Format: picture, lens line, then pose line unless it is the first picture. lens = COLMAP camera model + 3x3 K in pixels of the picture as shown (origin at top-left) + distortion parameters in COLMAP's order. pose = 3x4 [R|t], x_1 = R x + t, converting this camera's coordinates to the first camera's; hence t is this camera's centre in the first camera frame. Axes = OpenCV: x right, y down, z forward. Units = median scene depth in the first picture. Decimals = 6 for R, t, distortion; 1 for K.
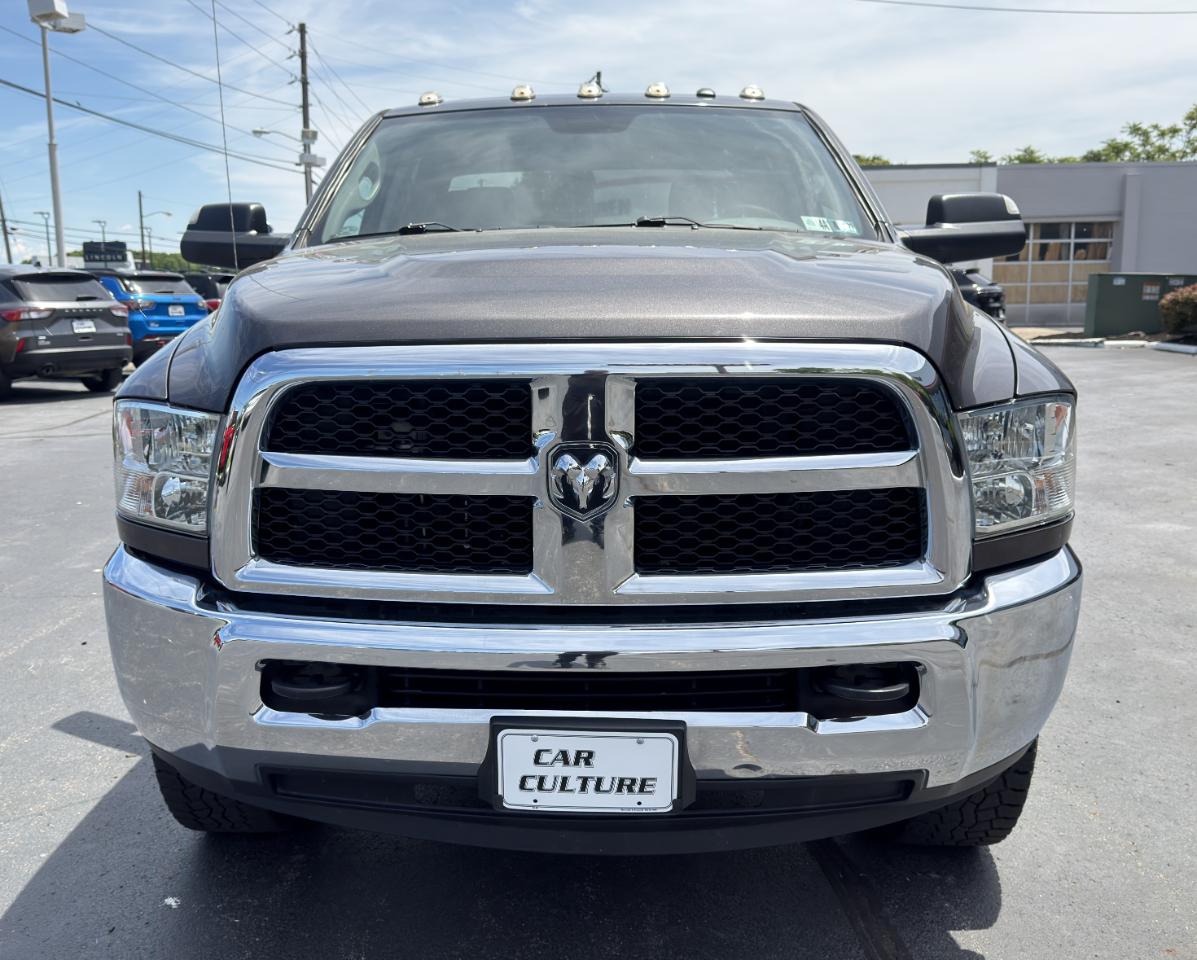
lens RADIAL K [[1153.4, 0, 550.0], [0, 1153.4, 484.0], [0, 0, 1]] dist [0.134554, -0.248076]
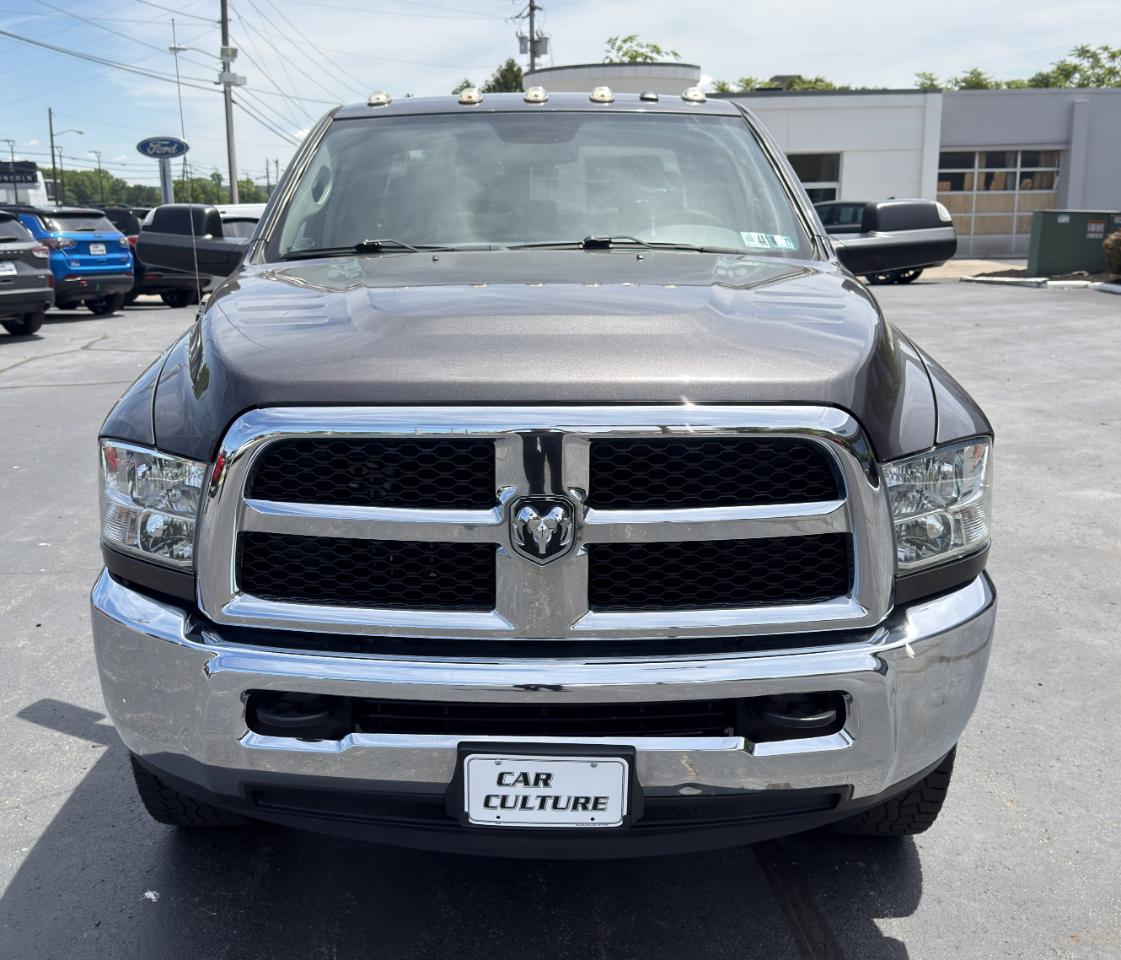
lens RADIAL K [[1191.9, 0, 501.1], [0, 1191.9, 455.2], [0, 0, 1]] dist [0.162252, -0.332601]
pose [[0.999849, -0.001701, 0.017300, -0.023651], [0.001087, 0.999371, 0.035451, -0.089836], [-0.017349, -0.035427, 0.999222, -0.104484]]
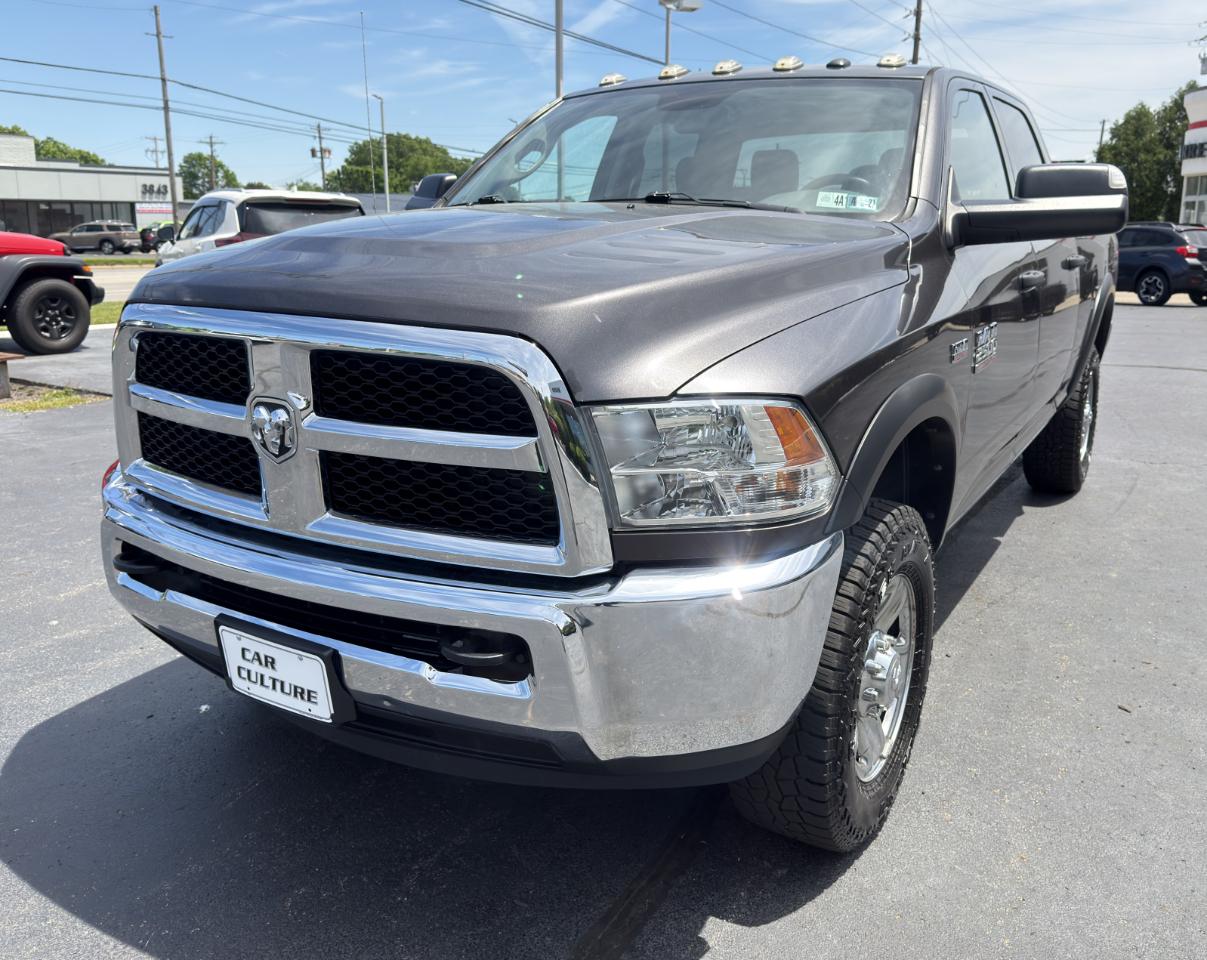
lens RADIAL K [[1048.0, 0, 622.8], [0, 1048.0, 424.2], [0, 0, 1]] dist [0.003749, -0.019516]
pose [[0.883942, 0.108916, -0.454734, 0.648470], [-0.098747, 0.994042, 0.046137, -0.073197], [0.457050, 0.004121, 0.889431, 0.167553]]
